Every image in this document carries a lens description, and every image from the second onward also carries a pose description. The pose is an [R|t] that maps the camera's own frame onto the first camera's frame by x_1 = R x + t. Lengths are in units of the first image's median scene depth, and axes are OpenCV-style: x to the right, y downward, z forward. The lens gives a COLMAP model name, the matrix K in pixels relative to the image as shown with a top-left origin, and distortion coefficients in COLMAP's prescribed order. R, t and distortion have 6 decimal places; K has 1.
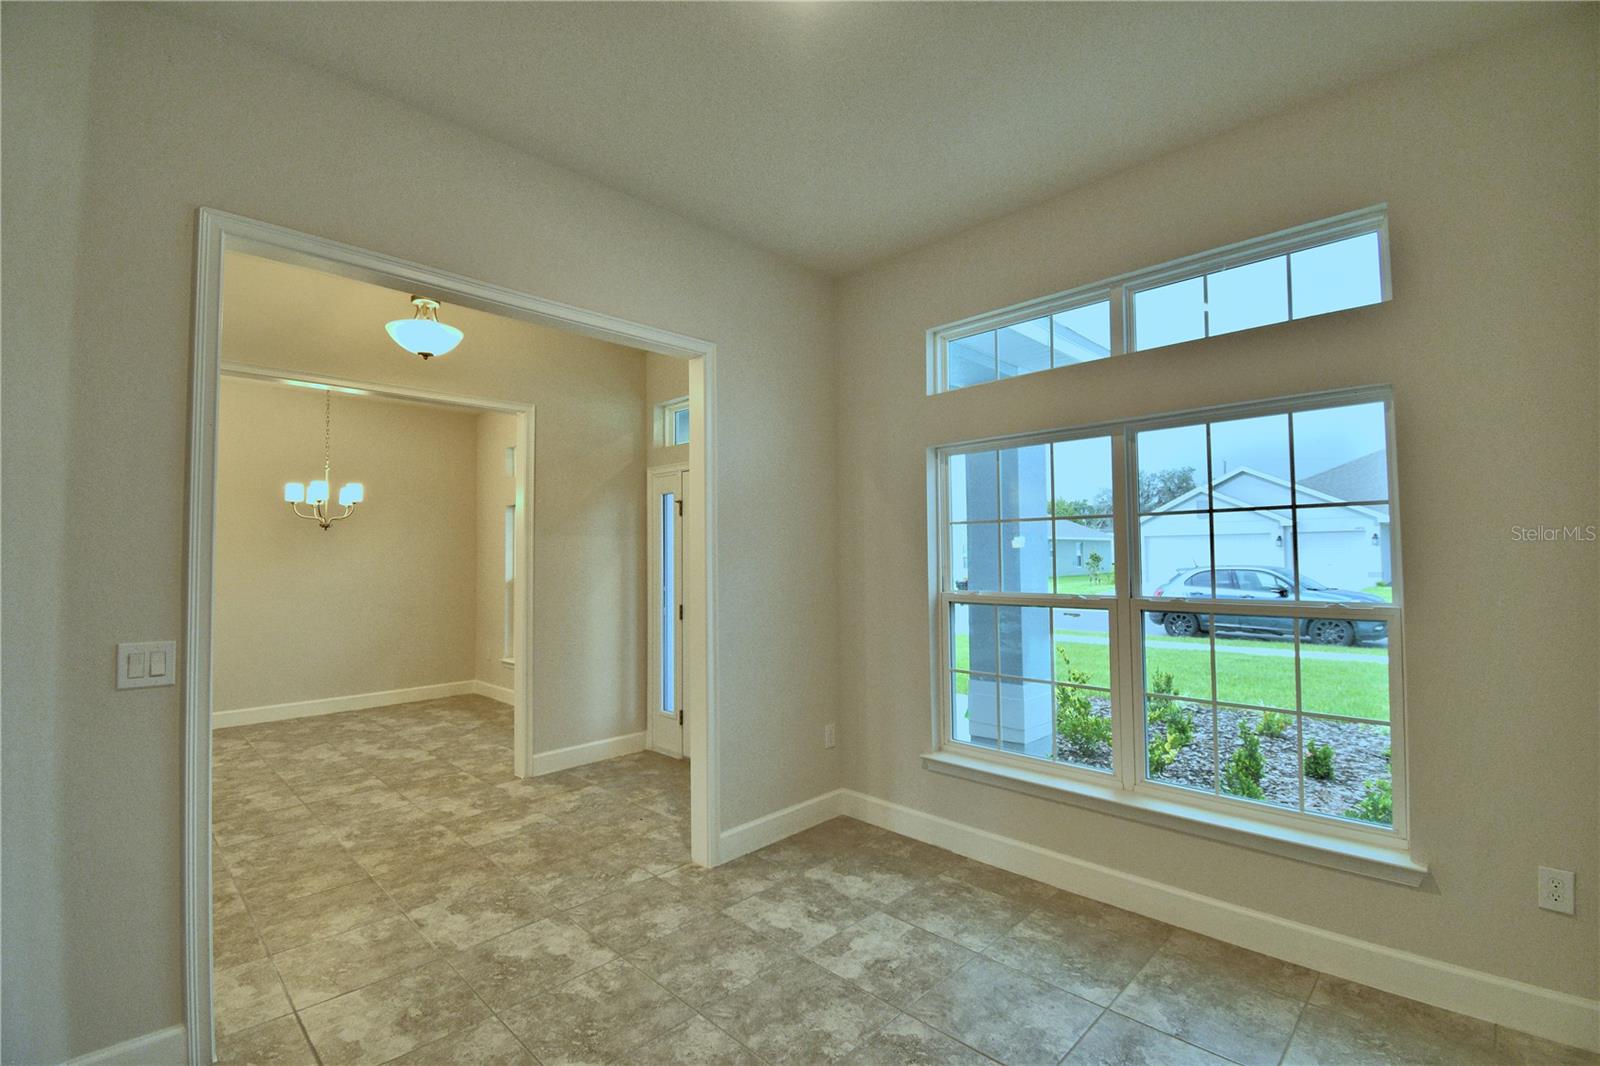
lens RADIAL K [[704.4, 0, 784.8], [0, 704.4, 532.5], [0, 0, 1]] dist [0.015152, -0.022334]
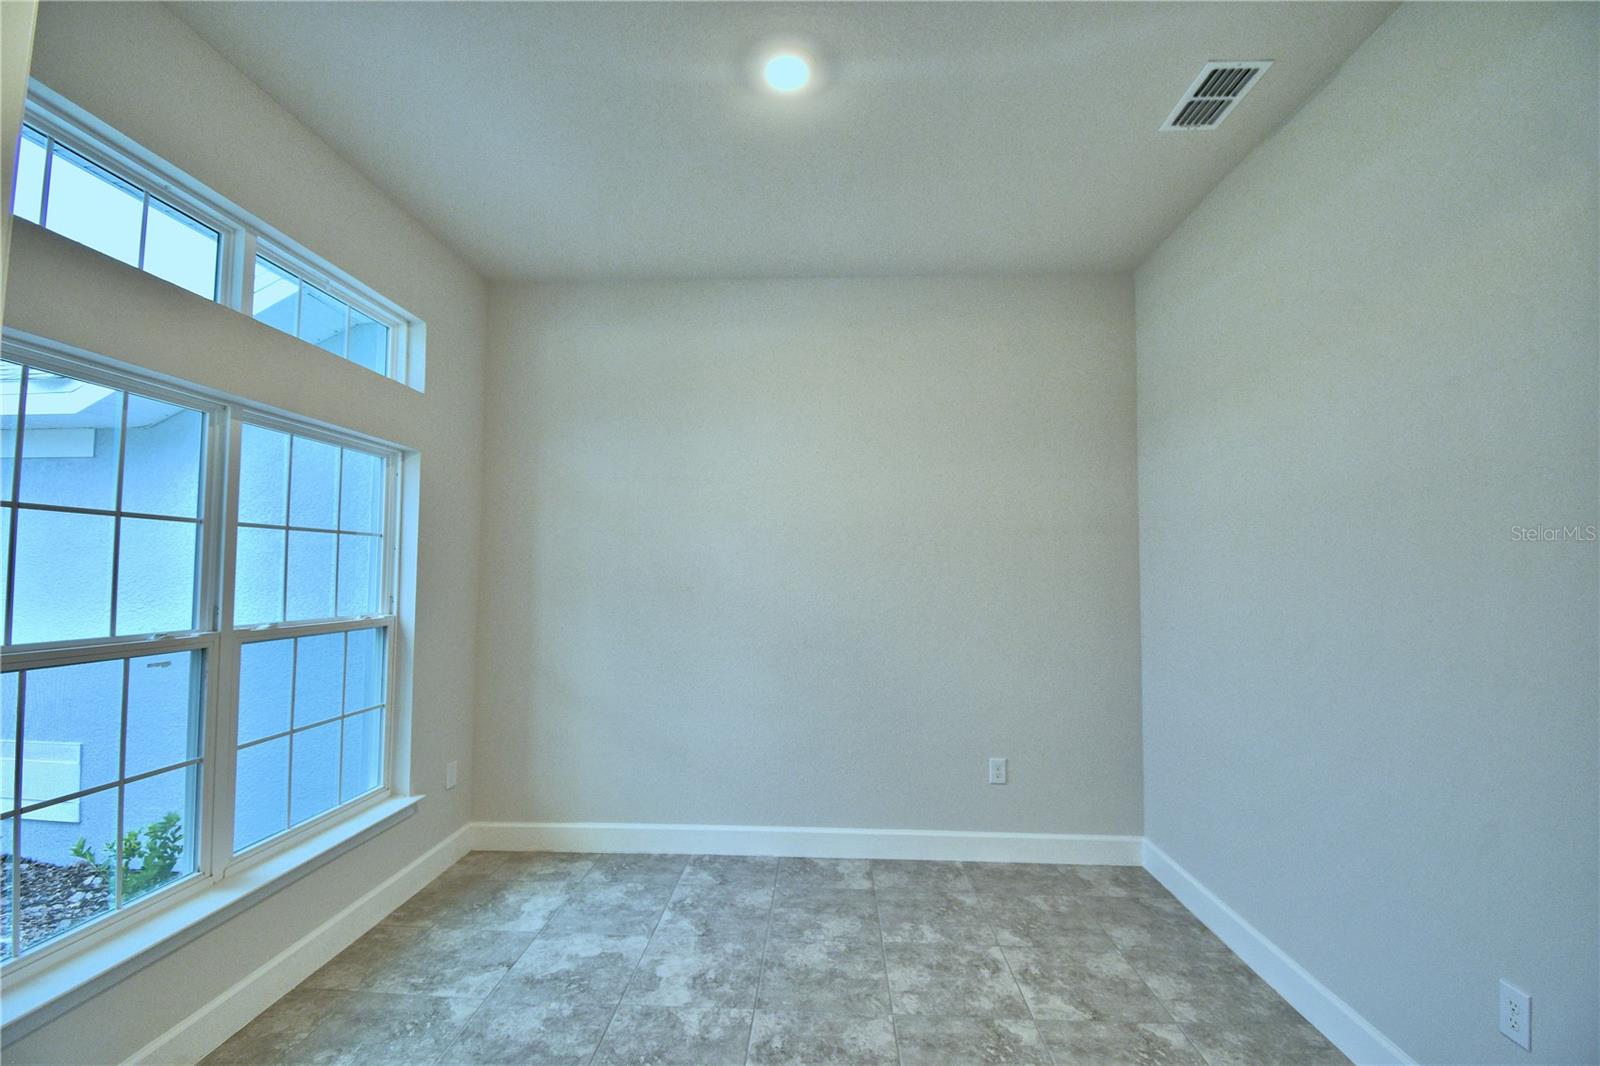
lens RADIAL K [[704.4, 0, 792.4], [0, 704.4, 535.4], [0, 0, 1]] dist [0.015152, -0.022334]
pose [[-0.677677, 0.043663, 0.734063, -0.456335], [-0.026103, 0.996178, -0.083352, 0.033425], [-0.734897, -0.075646, -0.673947, 0.966036]]
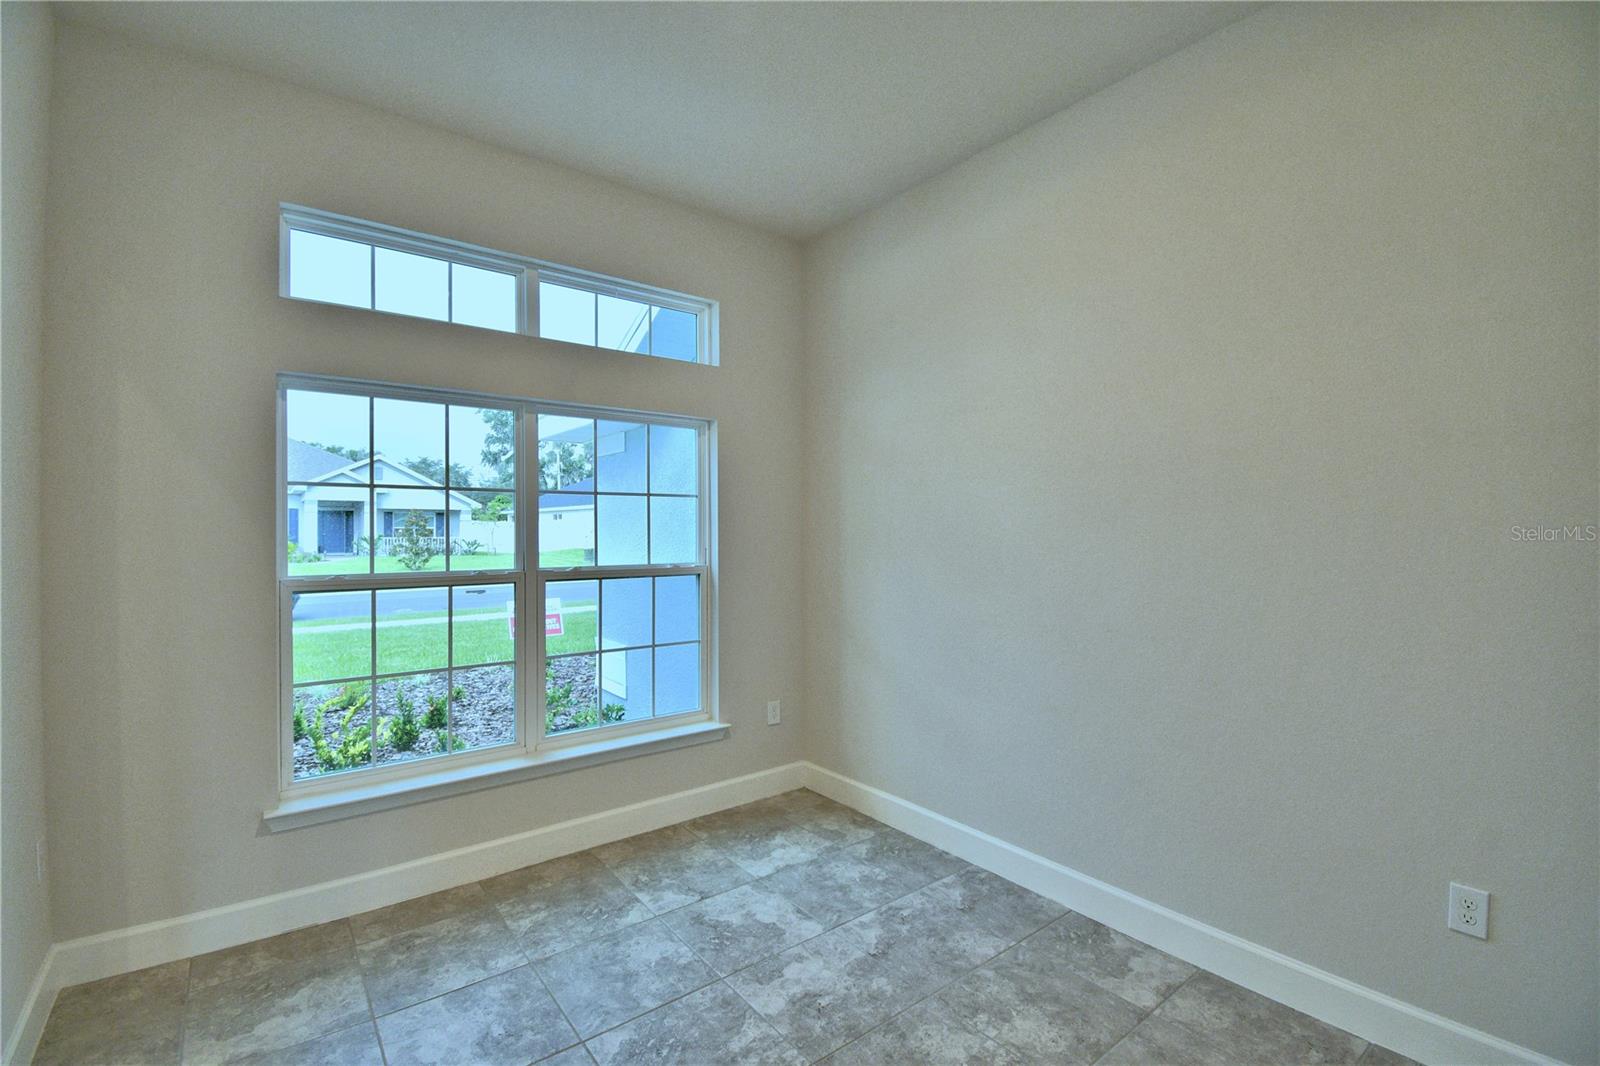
lens RADIAL K [[704.4, 0, 791.7], [0, 704.4, 533.3], [0, 0, 1]] dist [0.015152, -0.022334]
pose [[0.126480, 0.004184, 0.991960, -0.457347], [-0.034920, 0.999390, 0.000237, 0.021610], [-0.991354, -0.034669, 0.126549, 0.438948]]
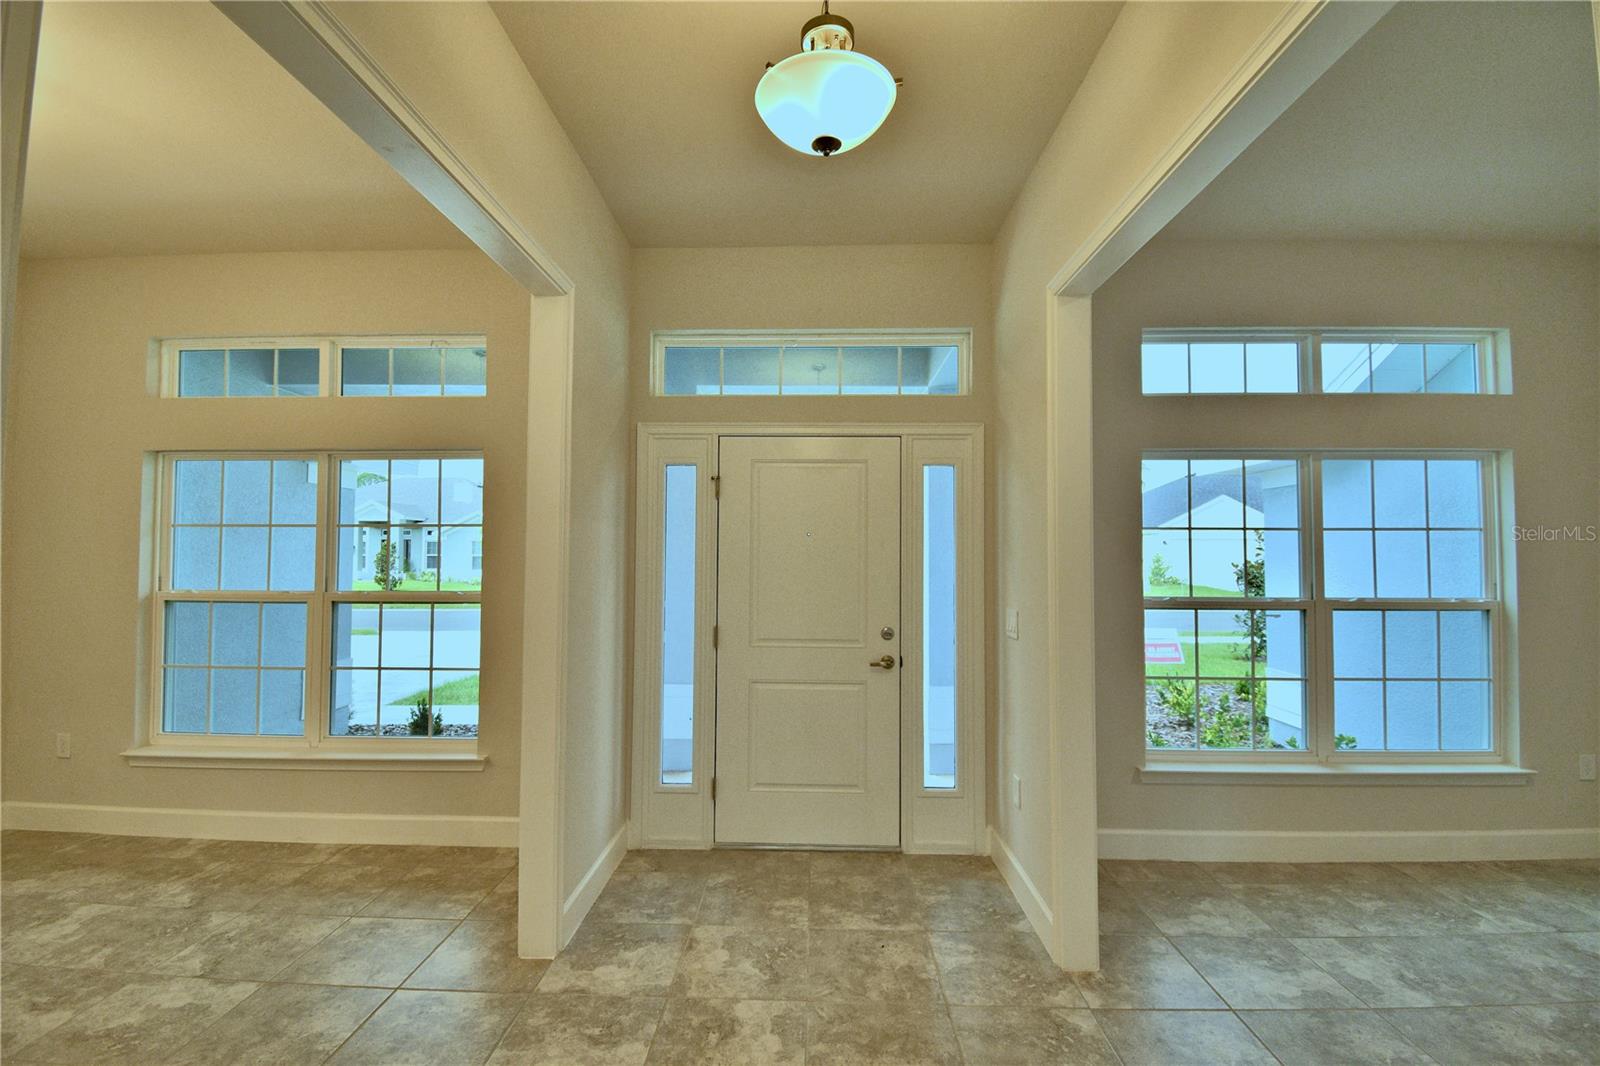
lens RADIAL K [[704.4, 0, 787.4], [0, 704.4, 534.5], [0, 0, 1]] dist [0.015152, -0.022334]
pose [[0.728203, 0.033976, 0.684518, -0.880670], [-0.035471, 0.999300, -0.011866, 0.026768], [-0.684442, -0.015640, 0.728899, 0.677269]]
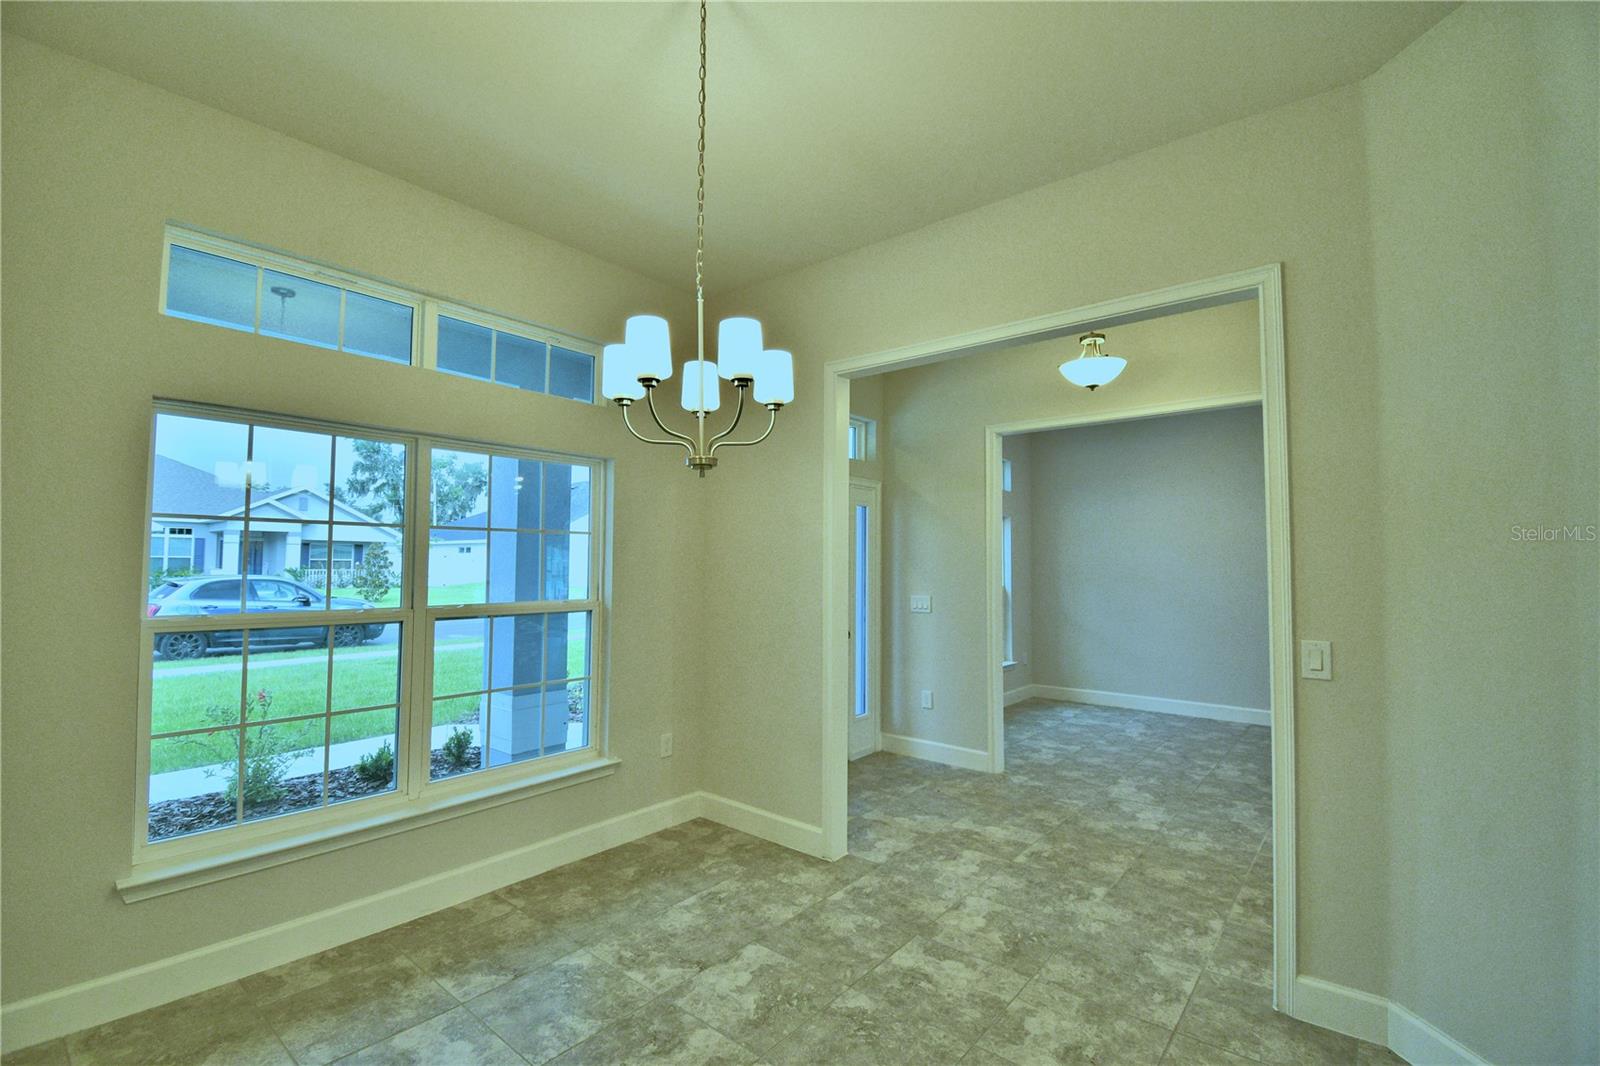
lens RADIAL K [[704.4, 0, 801.2], [0, 704.4, 521.7], [0, 0, 1]] dist [0.015152, -0.022334]
pose [[-0.100181, 0.071271, 0.992413, -1.614518], [-0.040525, 0.996311, -0.075641, 0.071054], [-0.994144, -0.047796, -0.096923, 1.602917]]
